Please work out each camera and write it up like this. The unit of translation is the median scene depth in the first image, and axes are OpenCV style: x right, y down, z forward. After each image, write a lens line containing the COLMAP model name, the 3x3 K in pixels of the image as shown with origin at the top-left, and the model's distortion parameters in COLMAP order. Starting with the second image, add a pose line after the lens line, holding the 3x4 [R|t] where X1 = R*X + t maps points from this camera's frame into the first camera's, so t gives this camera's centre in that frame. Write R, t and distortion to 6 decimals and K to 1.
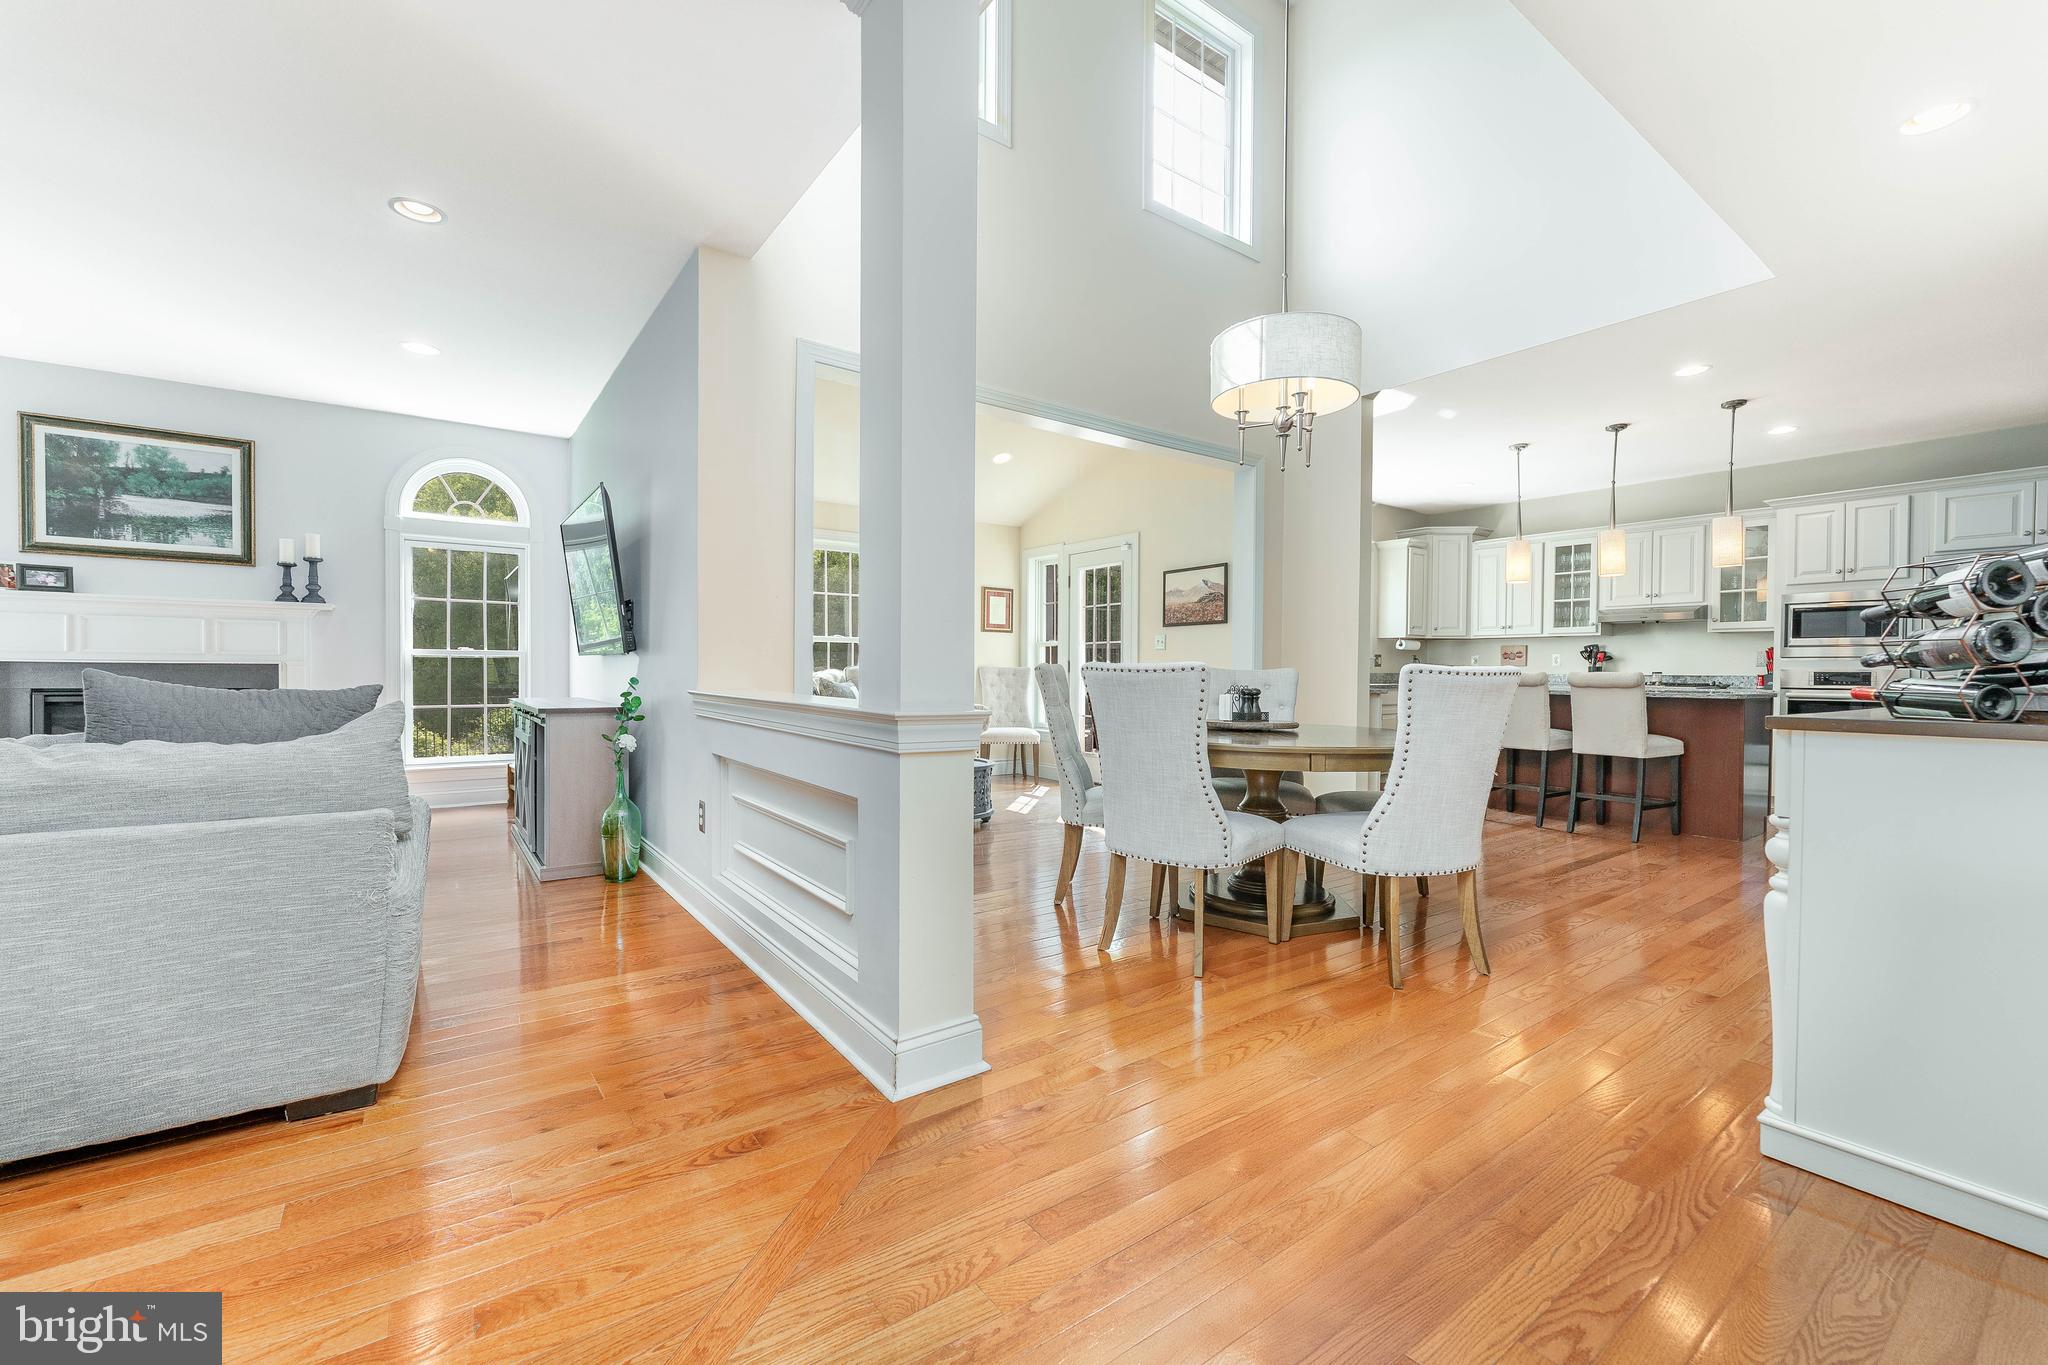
lens RADIAL K [[823.9, 0, 1024.0], [0, 823.9, 682.5], [0, 0, 1]] dist [-0.001009, 0.000066]
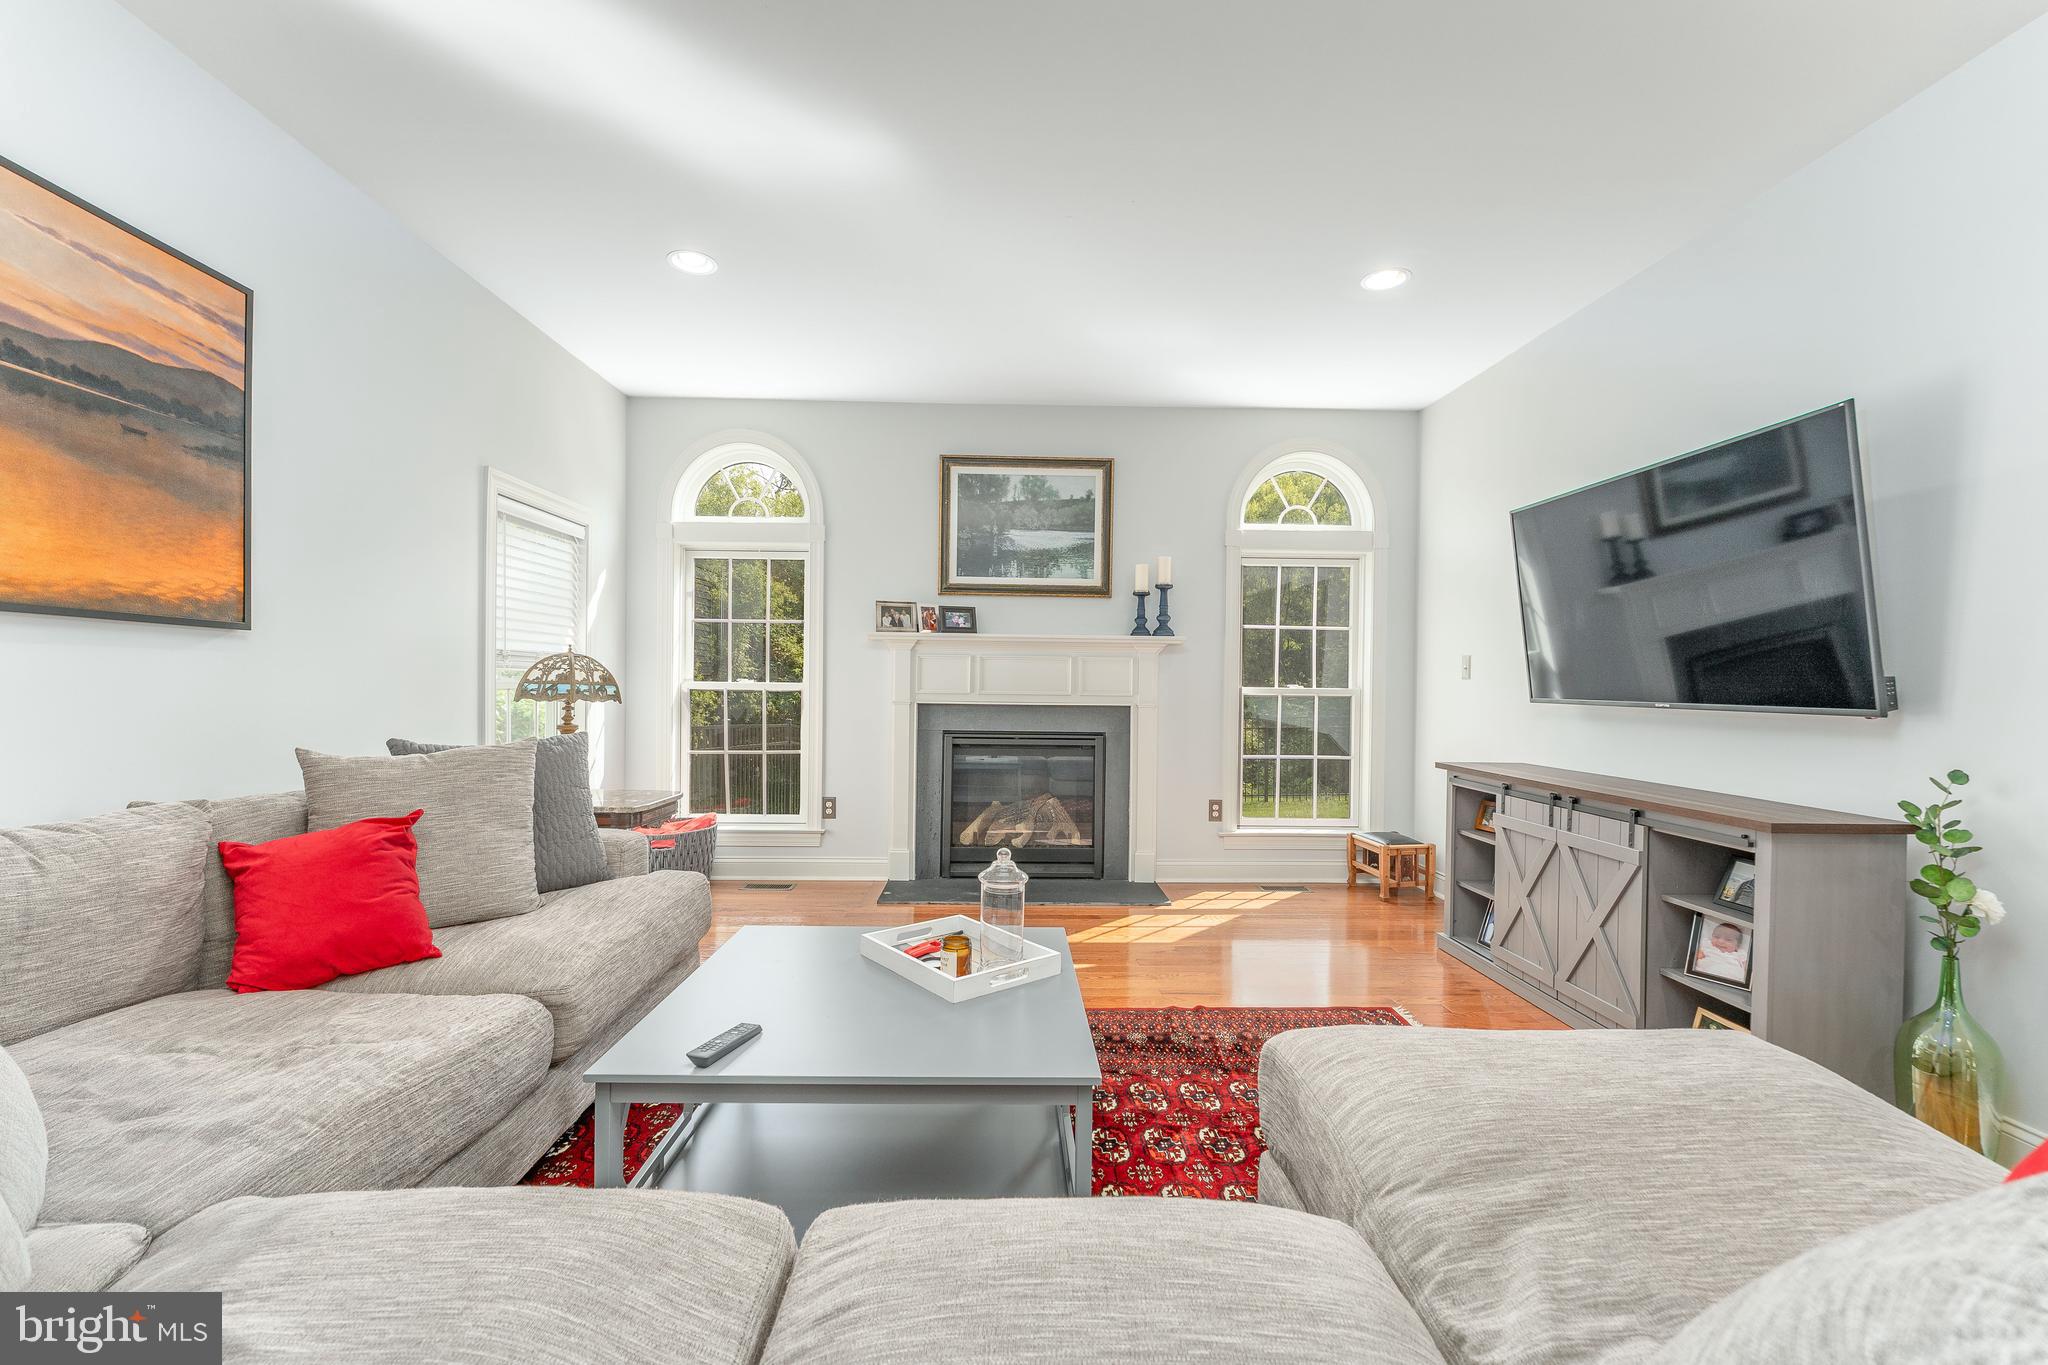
lens RADIAL K [[837.5, 0, 1026.3], [0, 837.5, 687.4], [0, 0, 1]] dist [-0.001303, -0.000223]
pose [[0.828419, 0.008119, -0.560050, -0.433713], [-0.014131, 0.999880, -0.006407, -0.031088], [0.559931, 0.013222, 0.828434, 0.165494]]
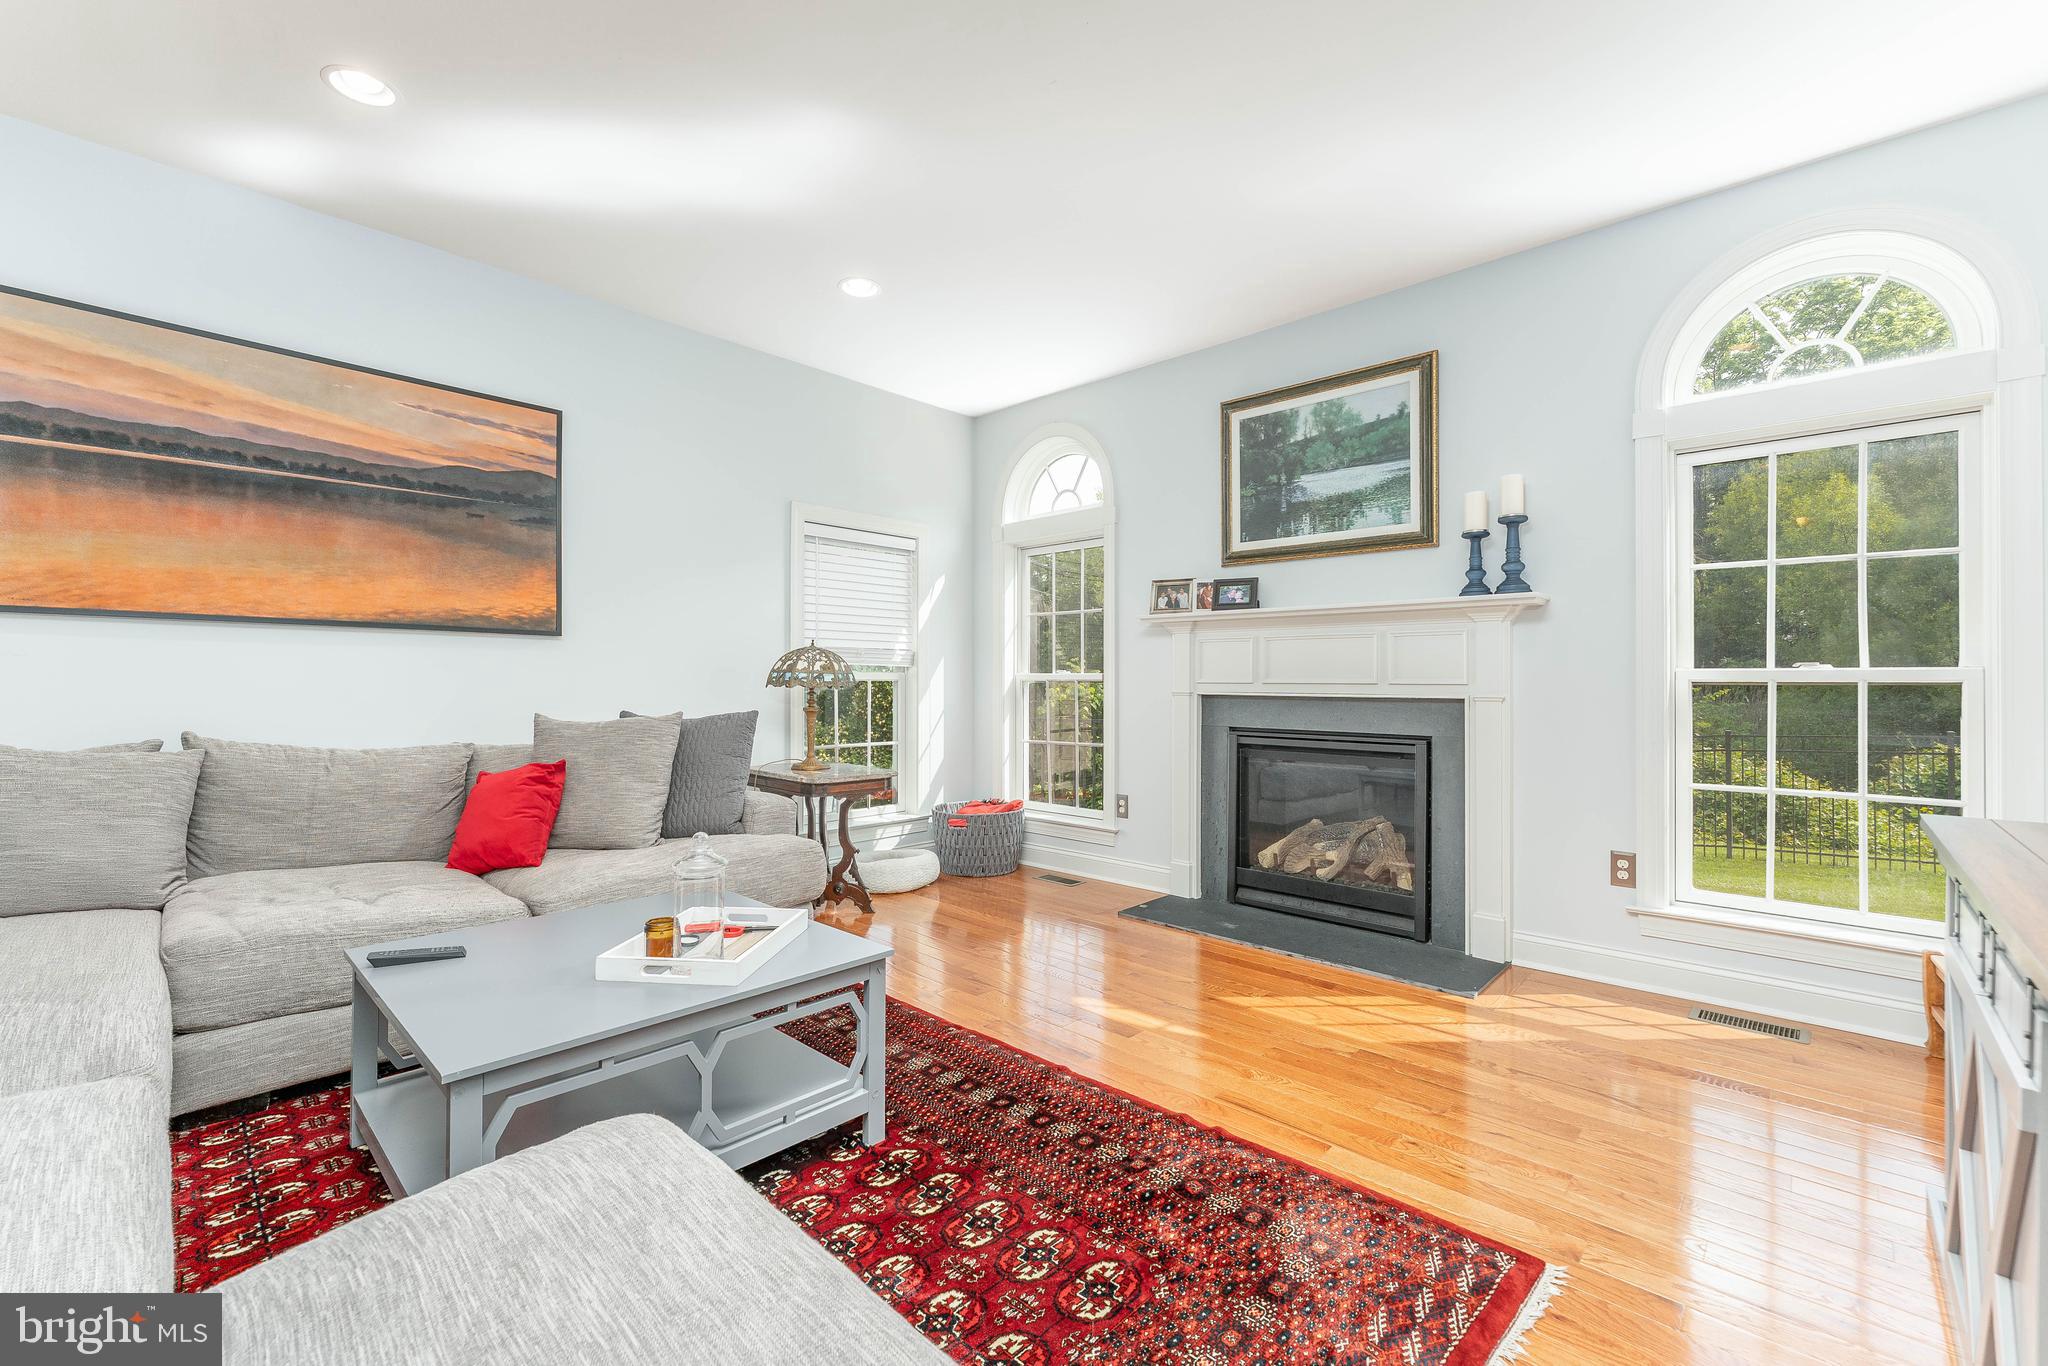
lens RADIAL K [[858.0, 0, 1013.1], [0, 858.0, 674.7], [0, 0, 1]] dist [-0.000090, -0.000251]
pose [[0.192790, -0.011995, -0.981167, -0.301910], [-0.013451, 0.999799, -0.014865, -0.023328], [0.981148, 0.016063, 0.192590, 0.480242]]
